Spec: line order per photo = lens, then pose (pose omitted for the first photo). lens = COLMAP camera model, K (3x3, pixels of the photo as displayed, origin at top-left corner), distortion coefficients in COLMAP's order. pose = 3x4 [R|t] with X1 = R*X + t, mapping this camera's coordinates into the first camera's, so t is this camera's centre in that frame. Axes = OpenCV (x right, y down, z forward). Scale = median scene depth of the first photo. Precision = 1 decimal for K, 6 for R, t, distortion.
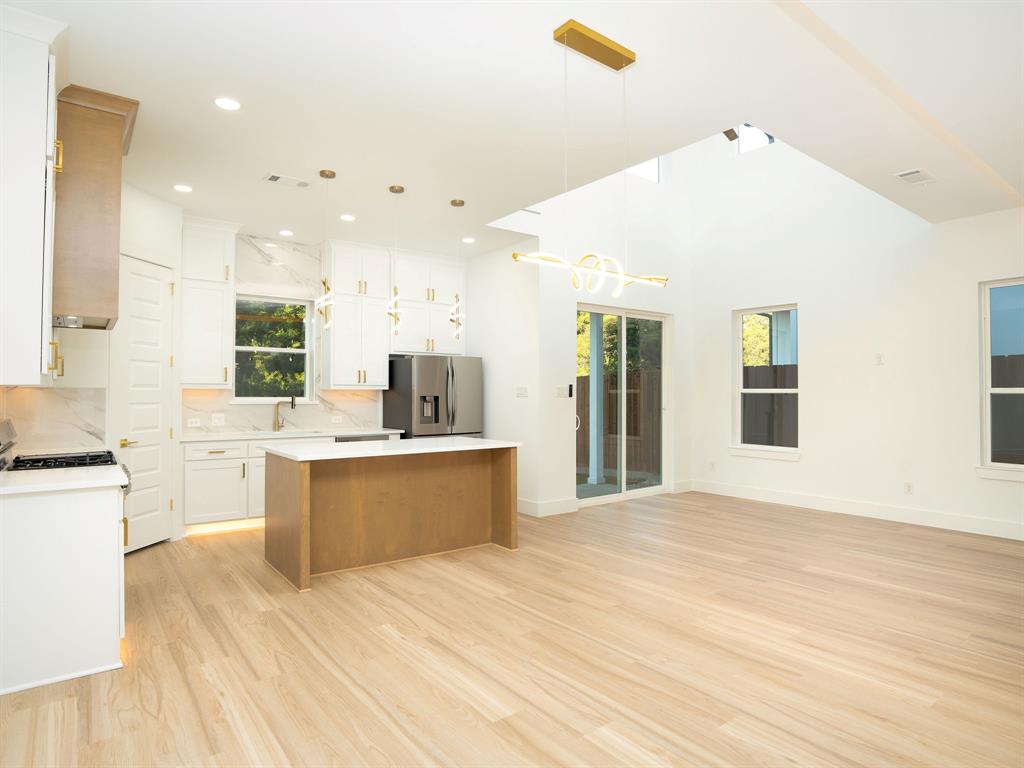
lens RADIAL K [[583.7, 0, 512.0], [0, 583.7, 384.0], [0, 0, 1]] dist [-0.030132, 0.001615]
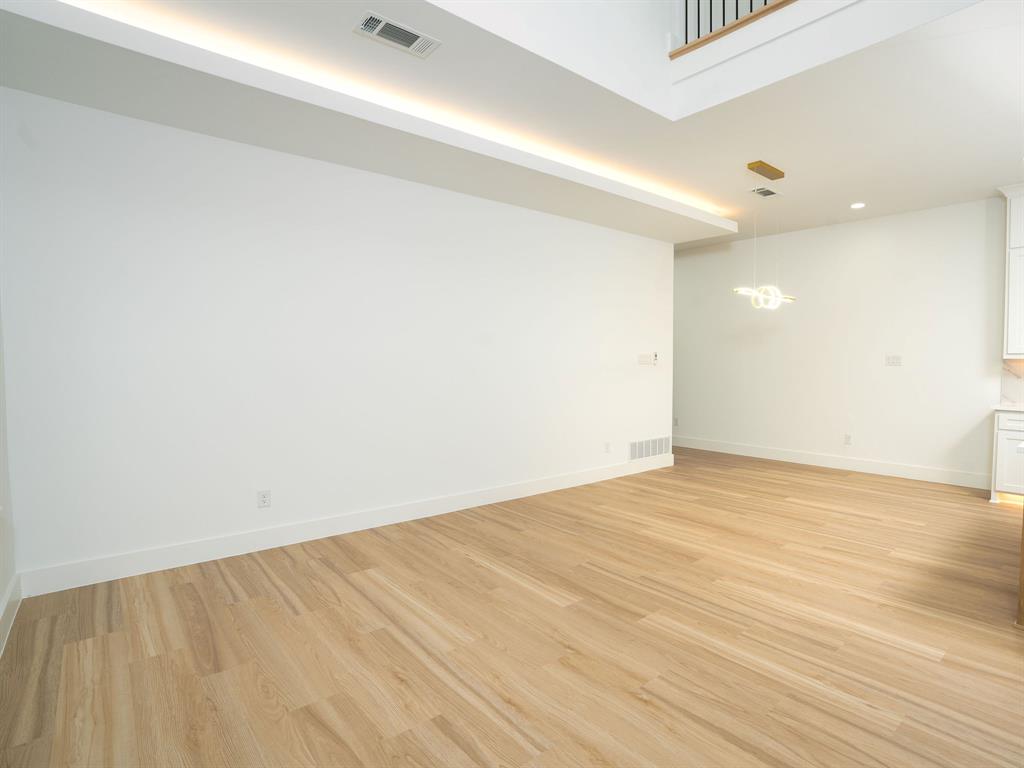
lens RADIAL K [[542.7, 0, 556.9], [0, 542.7, 382.7], [0, 0, 1]] dist [-0.061886, 0.017995]
pose [[-0.998479, 0.000402, -0.055129, 0.514609], [-0.000445, 0.999882, 0.015344, 0.030585], [0.055129, 0.015345, -0.998361, 1.521835]]
